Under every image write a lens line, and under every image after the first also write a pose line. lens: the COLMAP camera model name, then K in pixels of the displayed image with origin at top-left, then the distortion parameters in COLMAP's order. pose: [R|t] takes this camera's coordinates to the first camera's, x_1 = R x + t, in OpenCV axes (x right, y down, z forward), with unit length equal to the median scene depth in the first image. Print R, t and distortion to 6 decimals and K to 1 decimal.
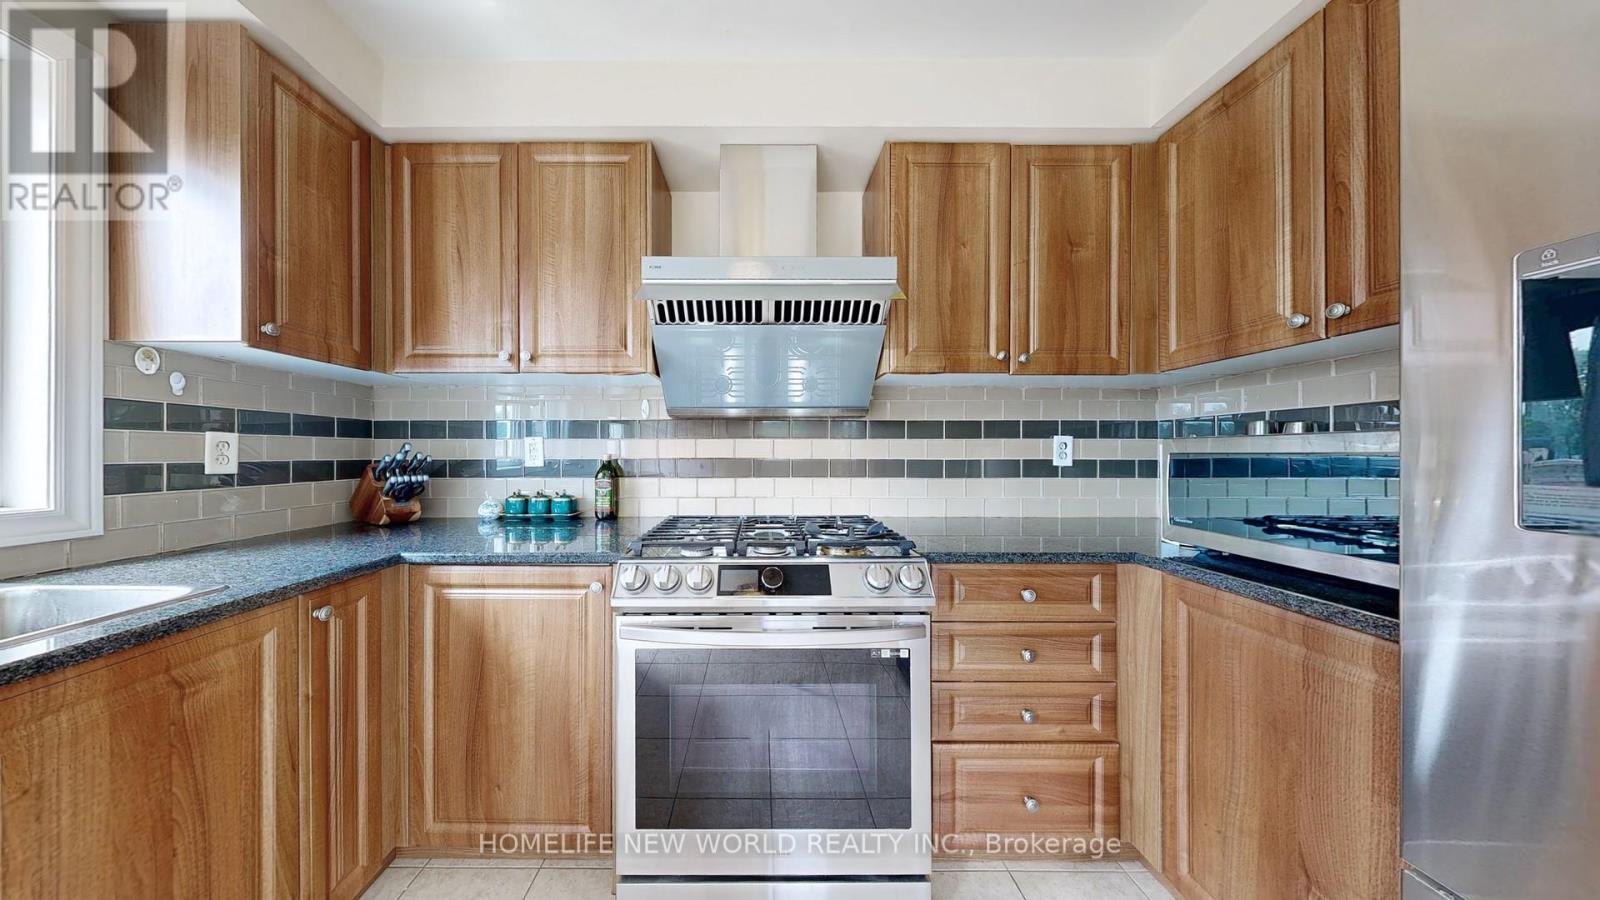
lens RADIAL K [[436.6, 0, 760.0], [0, 436.6, 453.0], [0, 0, 1]] dist [-0.000881, -0.000016]
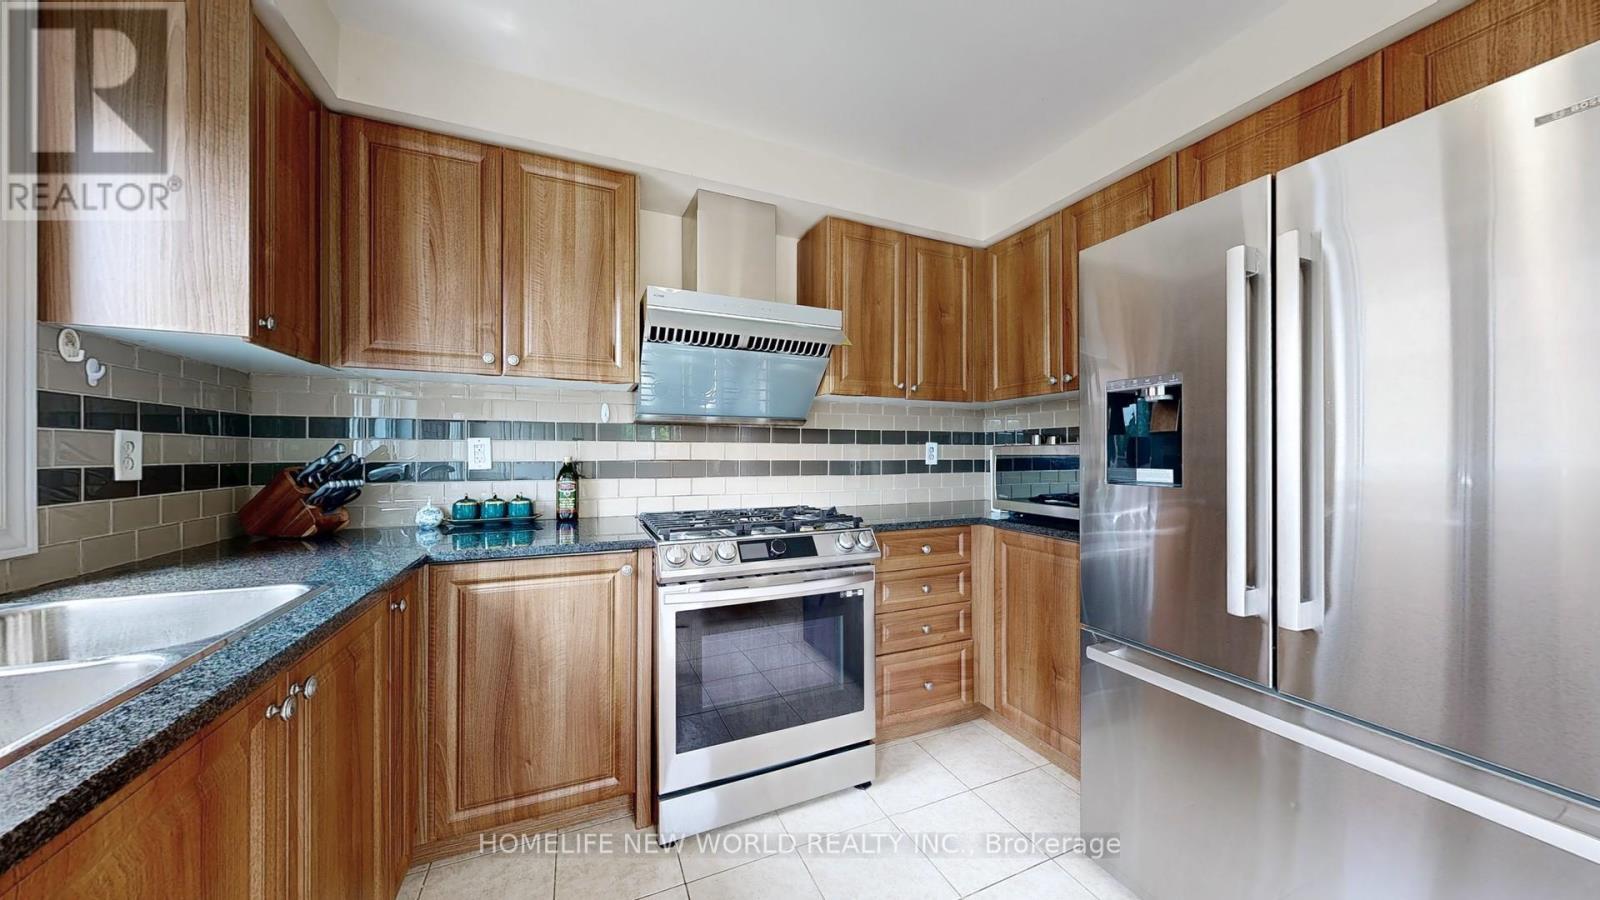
lens RADIAL K [[502.1, 0, 800.0], [0, 502.1, 450.0], [0, 0, 1]] dist [-0.000591, -0.000085]
pose [[0.915630, 0.004585, 0.401996, -0.392365], [-0.001537, 0.999968, -0.007904, -0.003715], [-0.402019, 0.006619, 0.915607, -0.339573]]
